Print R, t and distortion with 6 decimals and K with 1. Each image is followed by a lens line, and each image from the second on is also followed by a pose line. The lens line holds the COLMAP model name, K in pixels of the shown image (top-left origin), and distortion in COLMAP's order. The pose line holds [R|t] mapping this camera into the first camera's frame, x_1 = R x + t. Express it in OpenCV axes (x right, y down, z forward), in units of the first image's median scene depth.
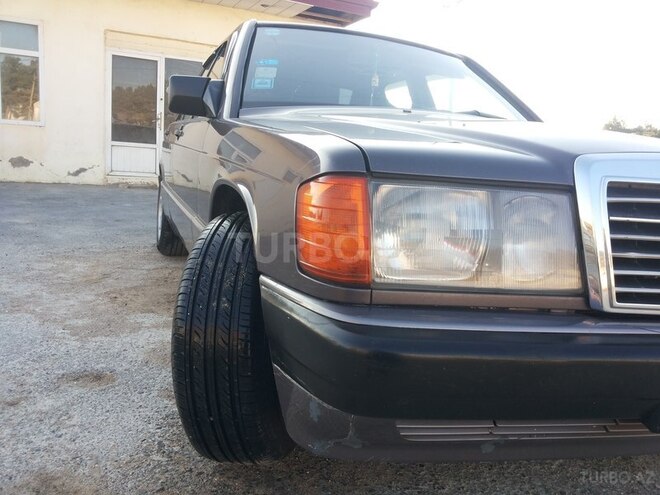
lens RADIAL K [[536.8, 0, 341.8], [0, 536.8, 248.5], [0, 0, 1]] dist [0.006654, -0.056007]
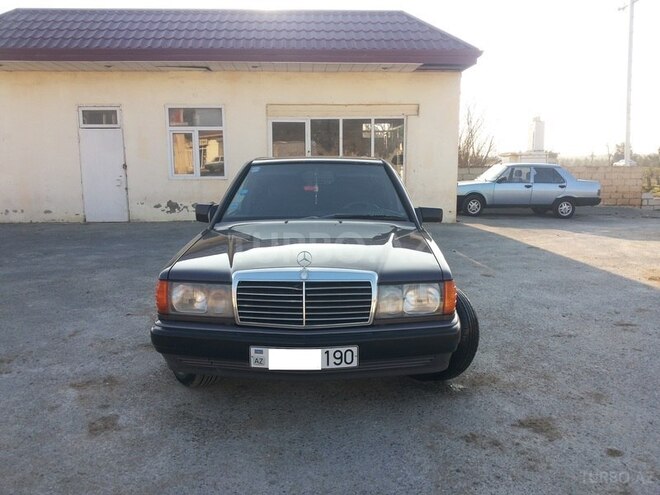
lens RADIAL K [[536.8, 0, 341.8], [0, 536.8, 248.5], [0, 0, 1]] dist [0.006654, -0.056007]
pose [[0.929635, -0.015886, -0.368139, 2.115801], [0.008756, 0.999741, -0.021029, -0.236067], [0.368378, 0.016326, 0.929533, -1.578919]]
